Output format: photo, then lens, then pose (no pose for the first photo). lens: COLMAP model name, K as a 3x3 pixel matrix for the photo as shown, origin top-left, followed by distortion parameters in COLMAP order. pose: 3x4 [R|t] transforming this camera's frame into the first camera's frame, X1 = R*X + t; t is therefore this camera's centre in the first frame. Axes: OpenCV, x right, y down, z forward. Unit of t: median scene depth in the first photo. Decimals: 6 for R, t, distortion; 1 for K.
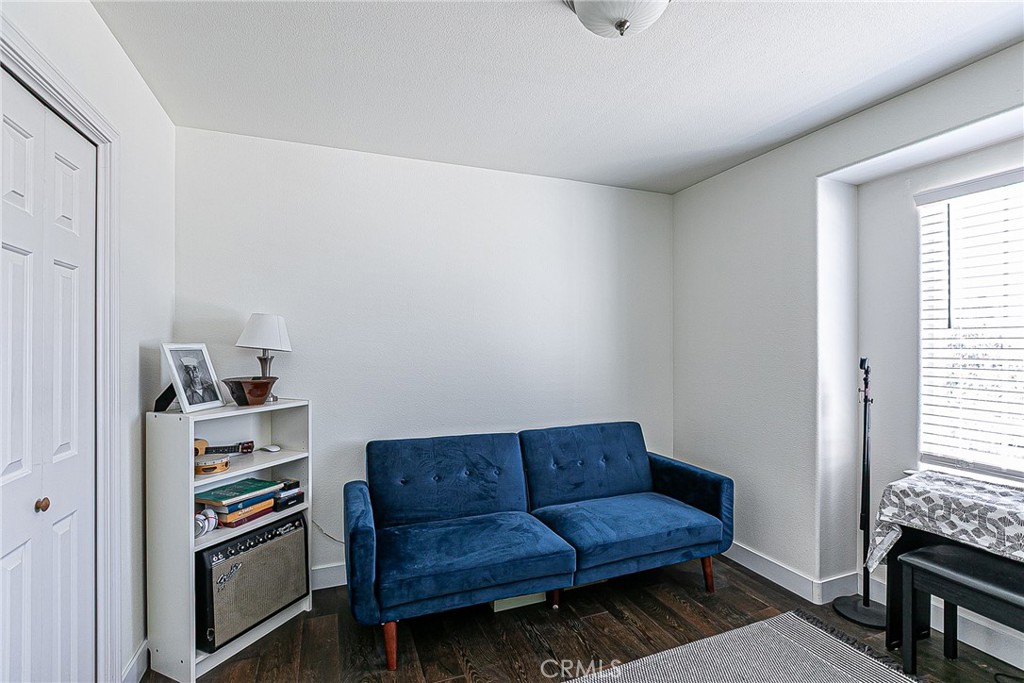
lens RADIAL K [[473.8, 0, 512.2], [0, 473.8, 345.5], [0, 0, 1]] dist [0.002235, -0.001129]
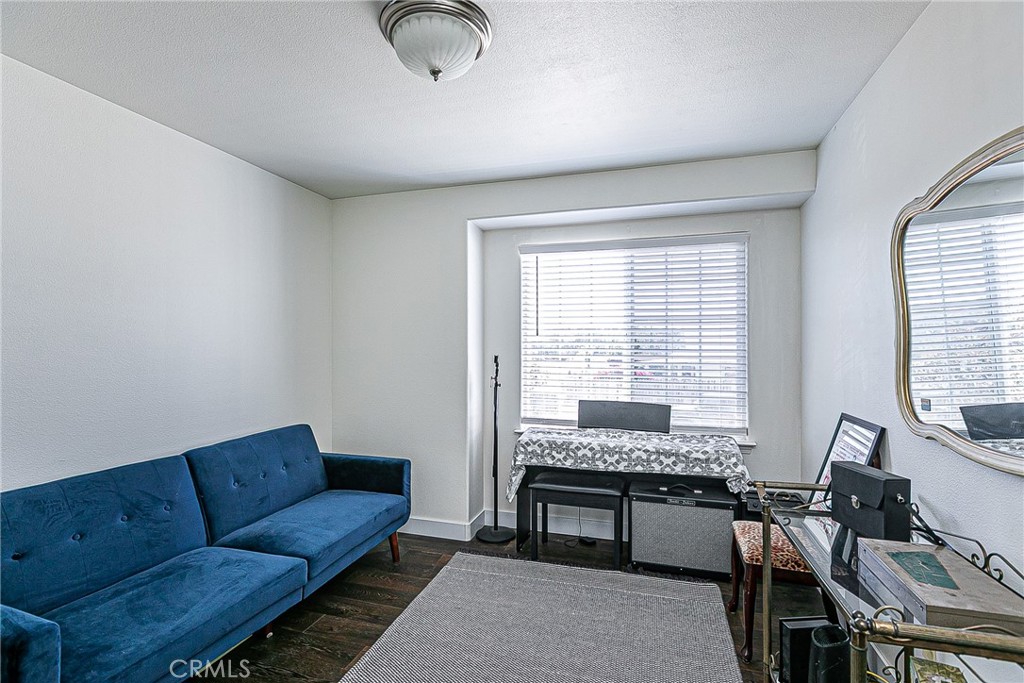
lens RADIAL K [[473.8, 0, 515.5], [0, 473.8, 345.0], [0, 0, 1]] dist [0.002235, -0.001129]
pose [[0.625403, 0.002590, 0.780297, -0.326396], [-0.003496, 0.999994, -0.000516, -0.003807], [-0.780294, -0.002405, 0.625408, 0.068996]]
